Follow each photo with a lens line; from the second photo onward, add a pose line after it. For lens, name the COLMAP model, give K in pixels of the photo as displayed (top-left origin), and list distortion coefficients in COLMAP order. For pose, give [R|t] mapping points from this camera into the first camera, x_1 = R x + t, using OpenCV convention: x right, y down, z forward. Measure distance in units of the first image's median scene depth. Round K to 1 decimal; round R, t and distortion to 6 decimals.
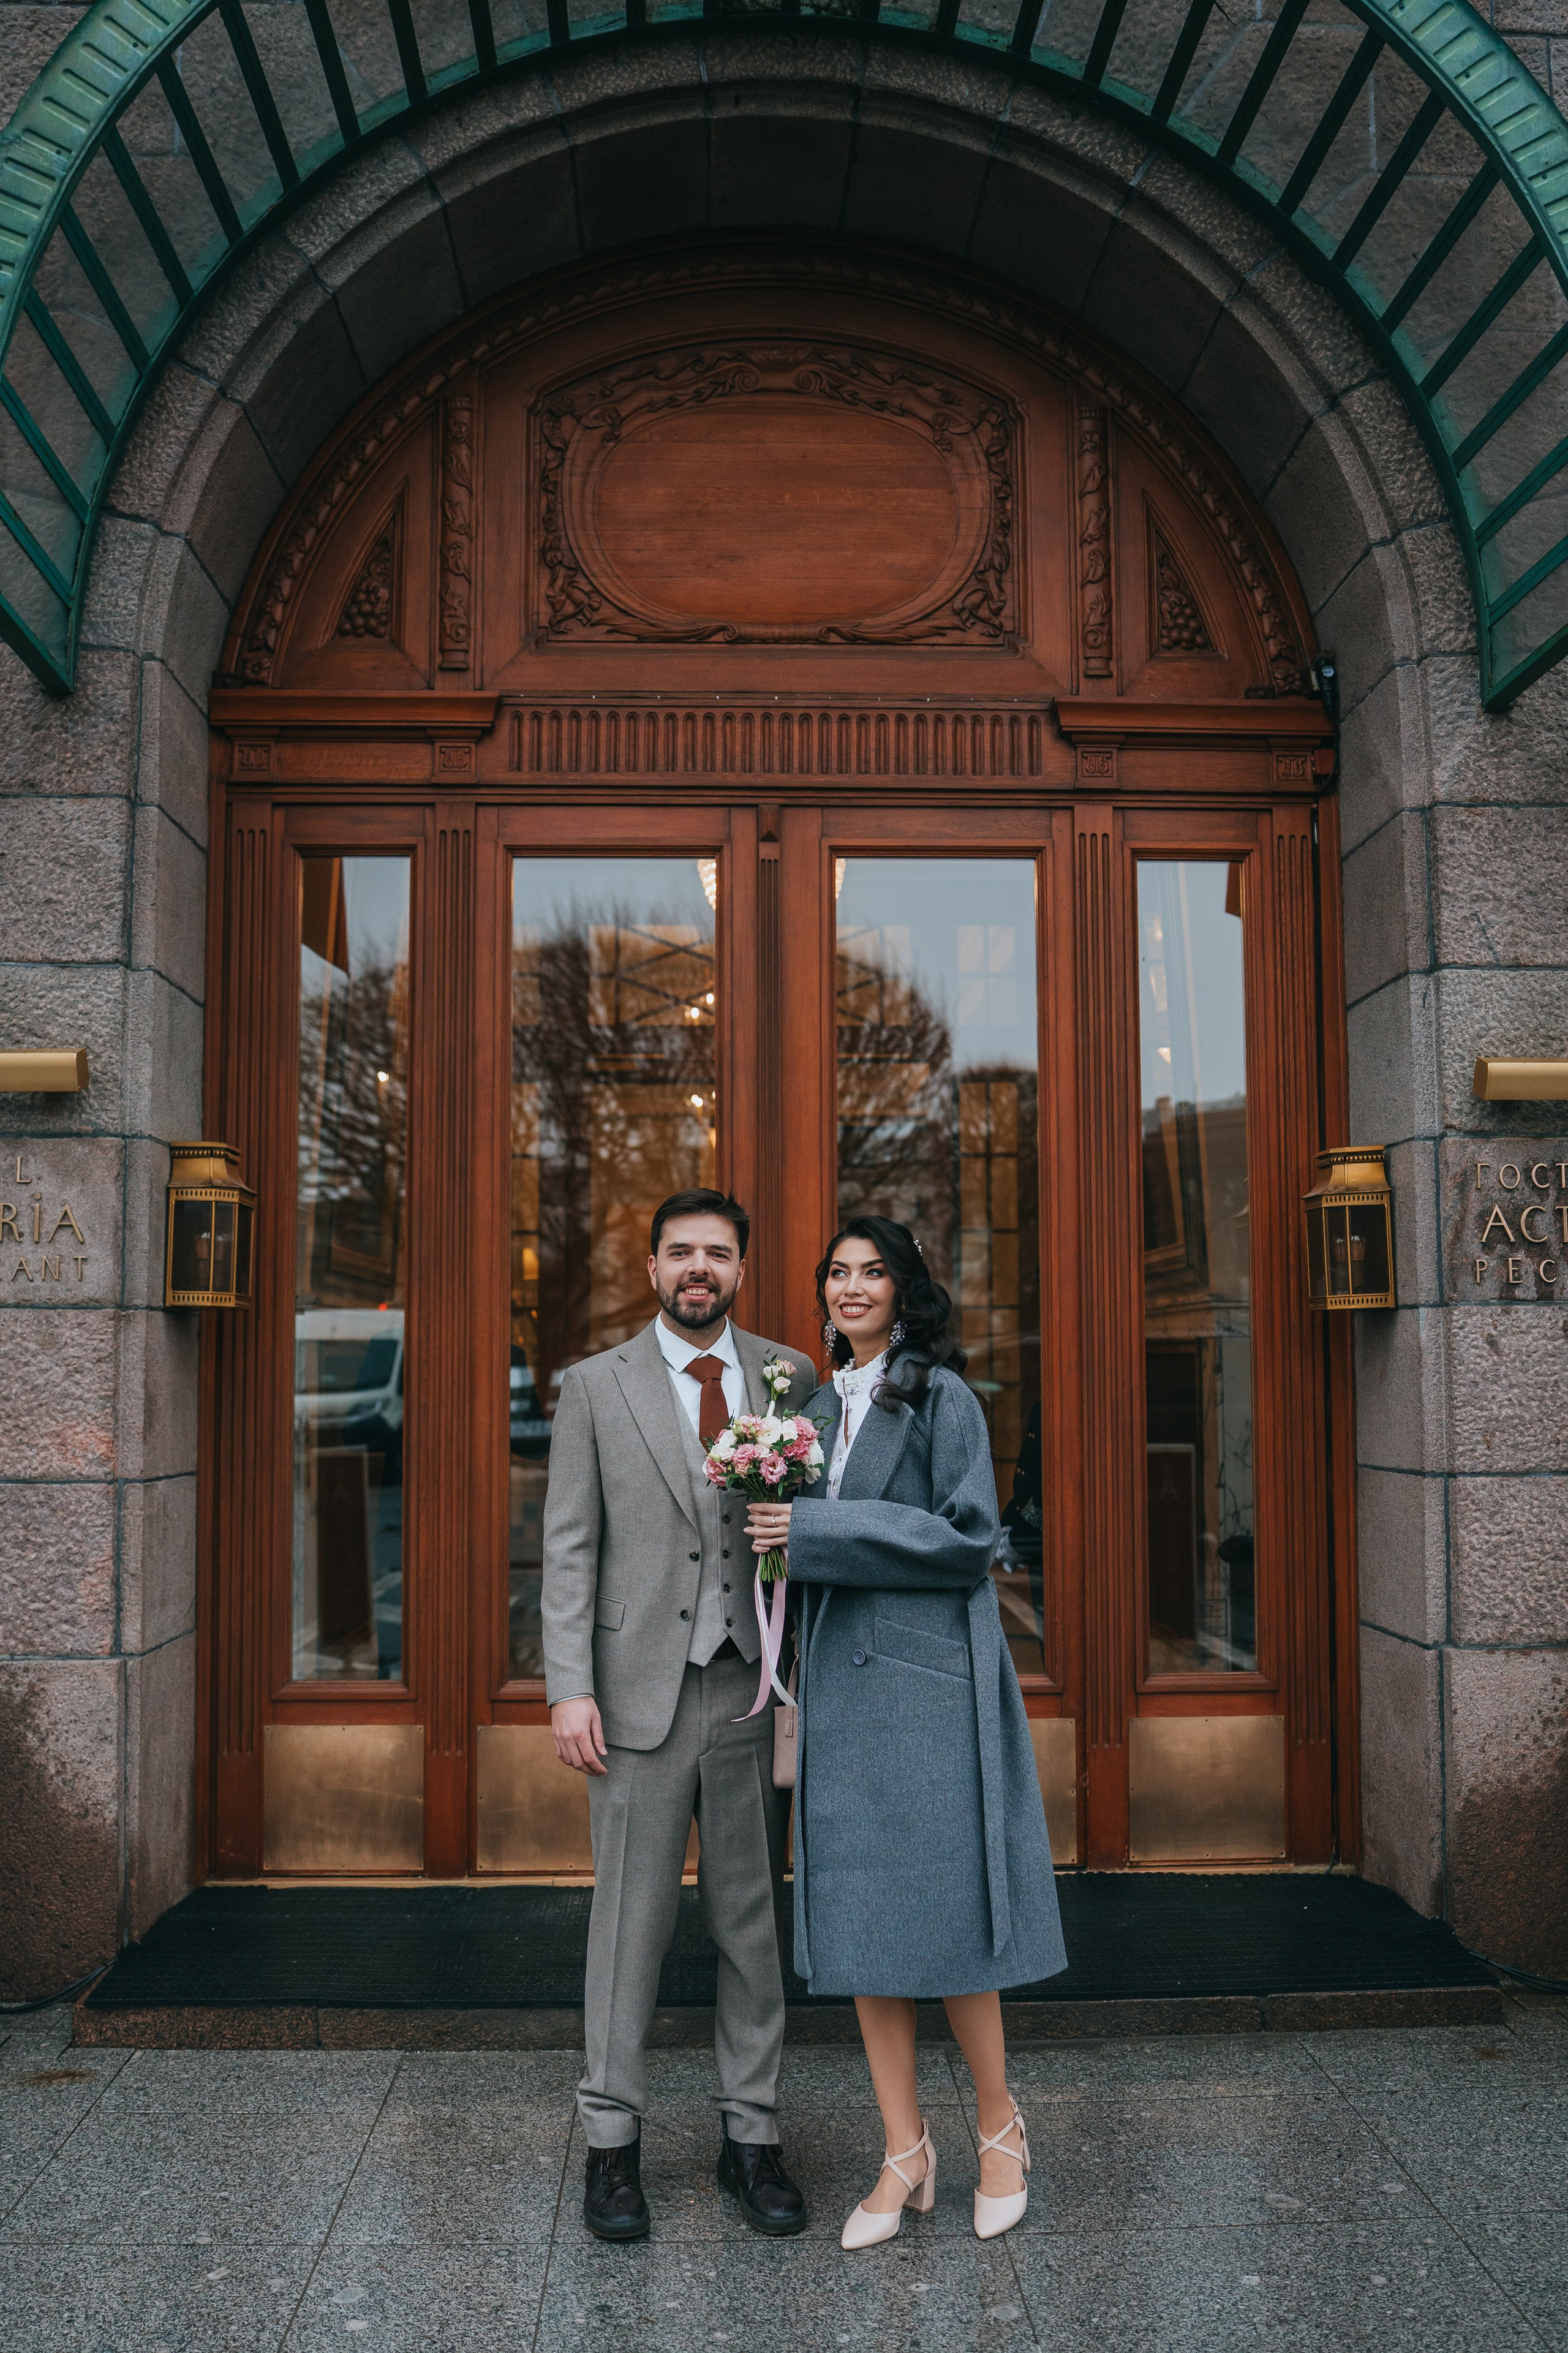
lens RADIAL K [[1968.3, 0, 792.1], [0, 1968.3, 1206.2], [0, 0, 1]] dist [-0.046138, -0.000861]
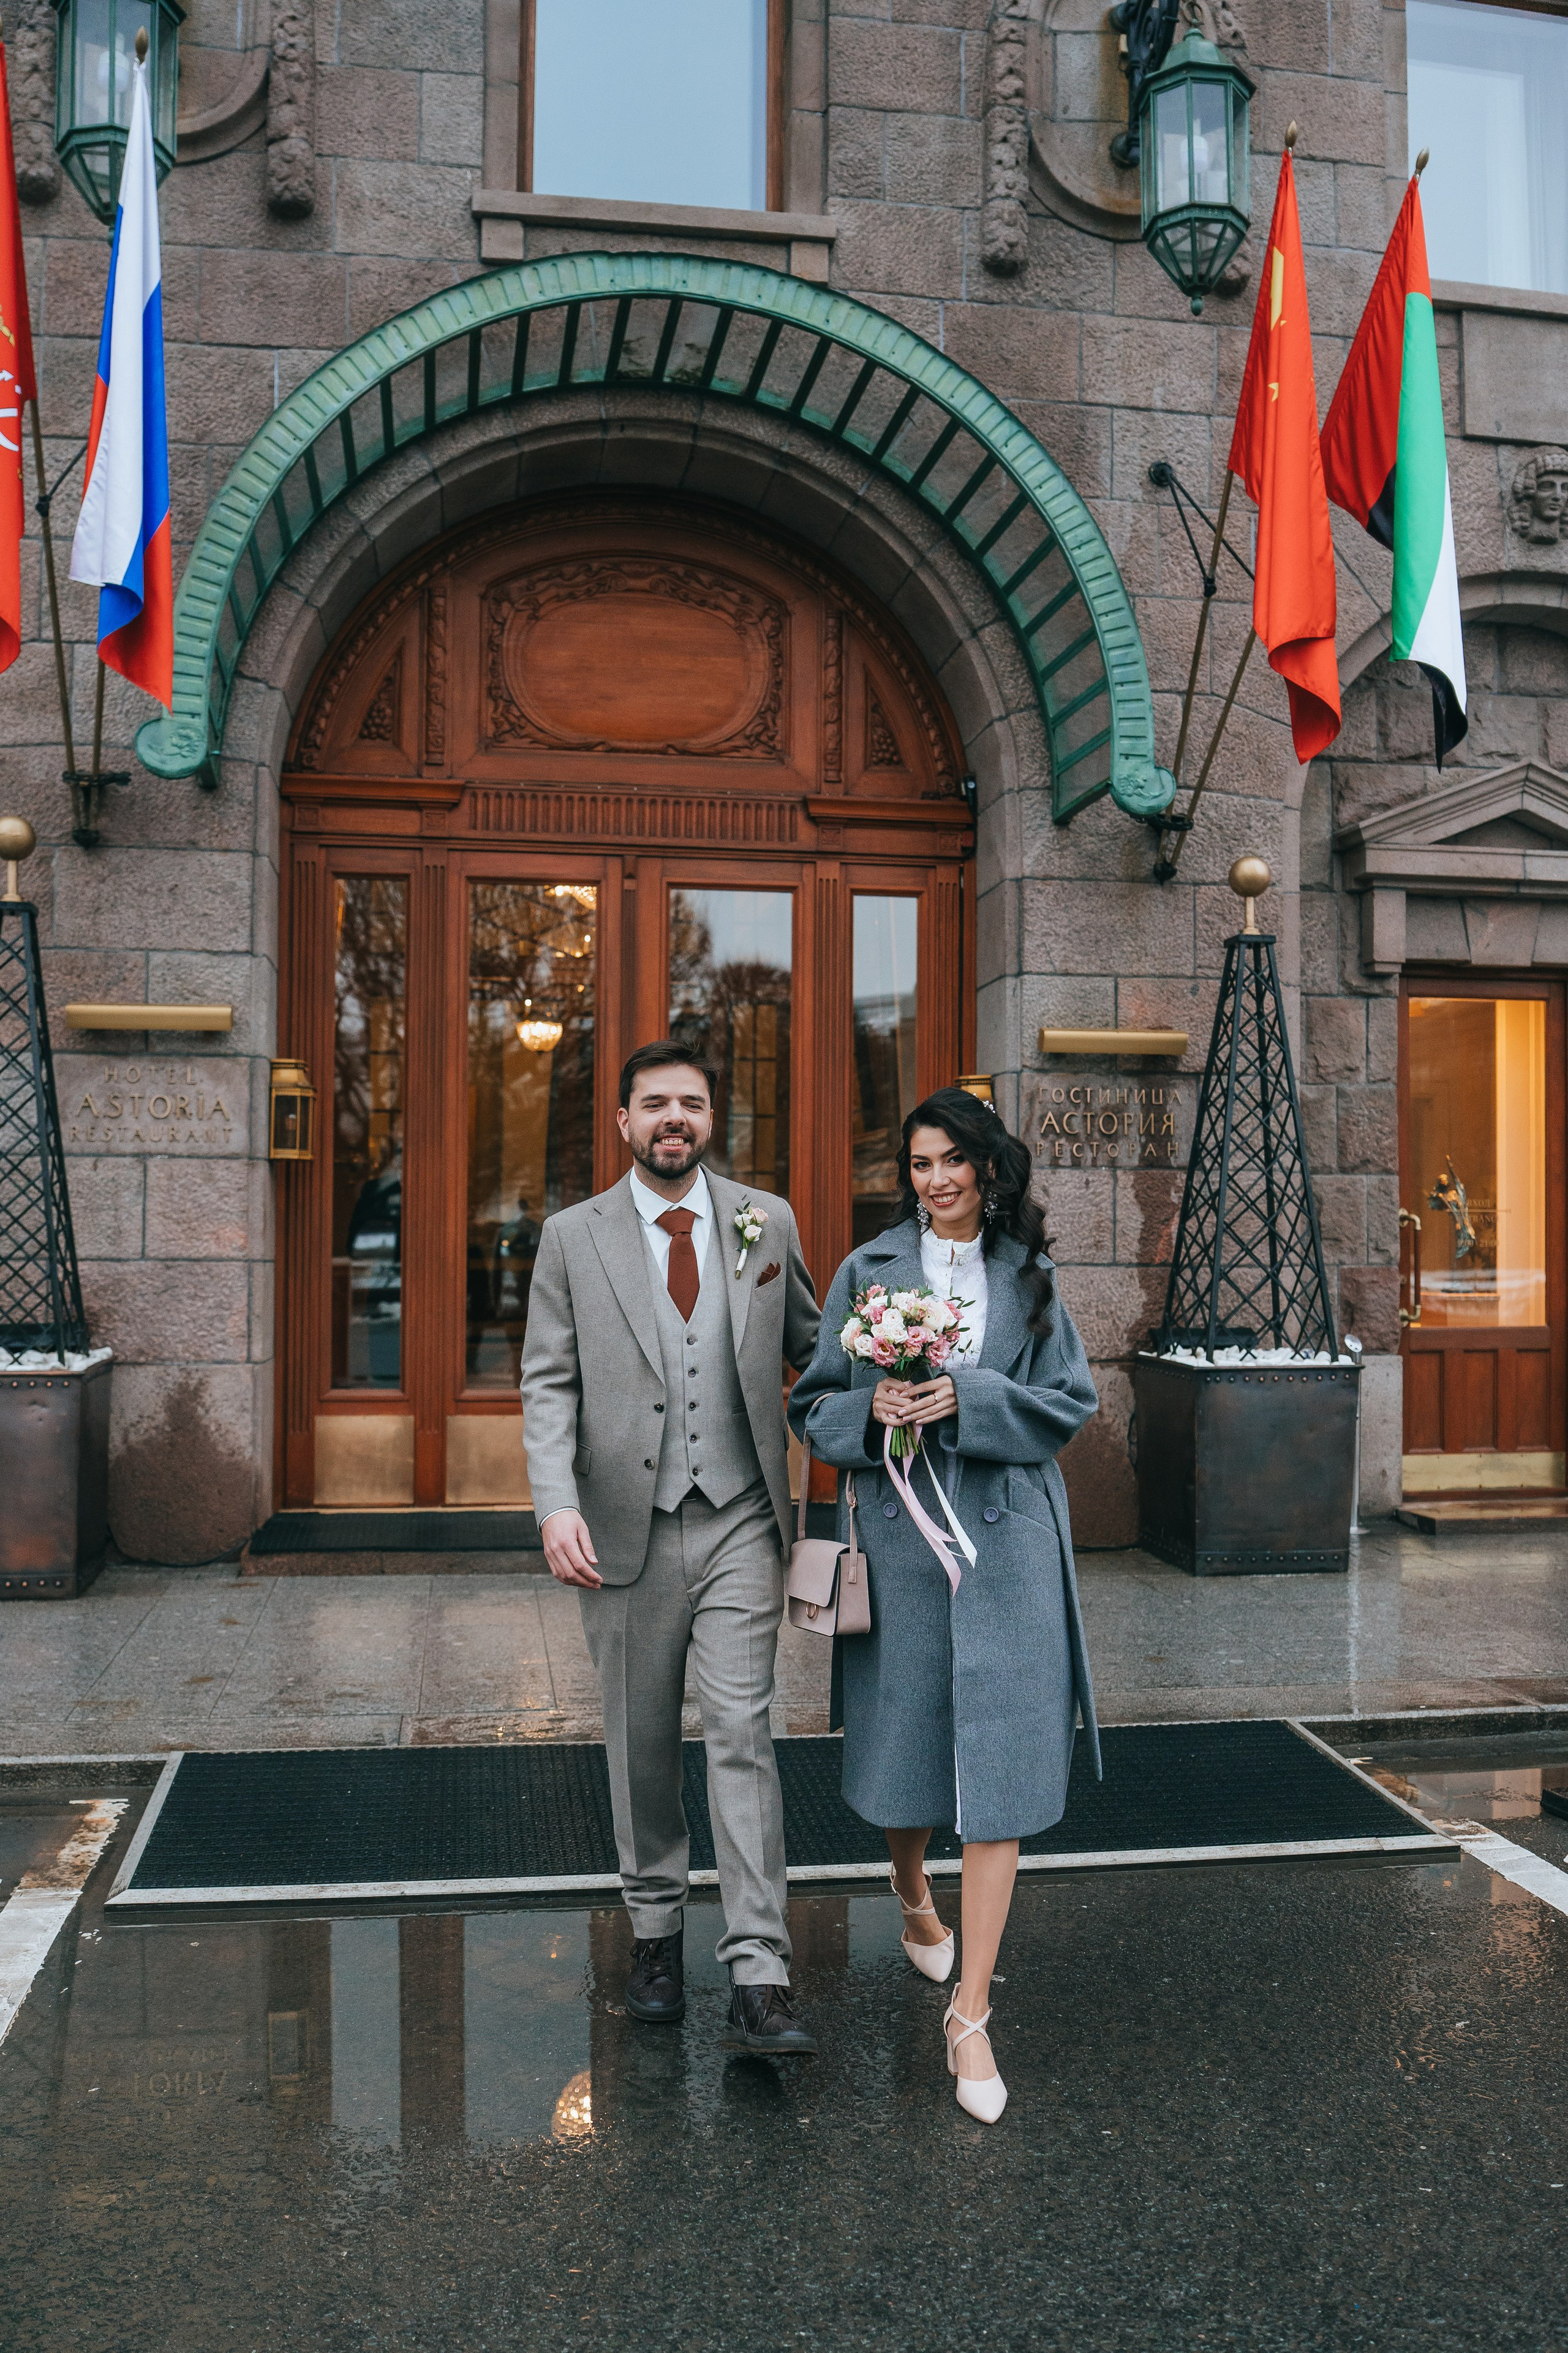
lens RADIAL K [[1968.3, 0, 782.7], [0, 1968.3, 1181.3], [0, 0, 1]] dist [-0.046138, -0.000861]
pose [[0.992369, 0.013052, 0.122614, -0.089382], [-0.019279, 0.998576, 0.049735, -0.020556], [-0.121791, -0.051719, 0.991207, -0.695246]]
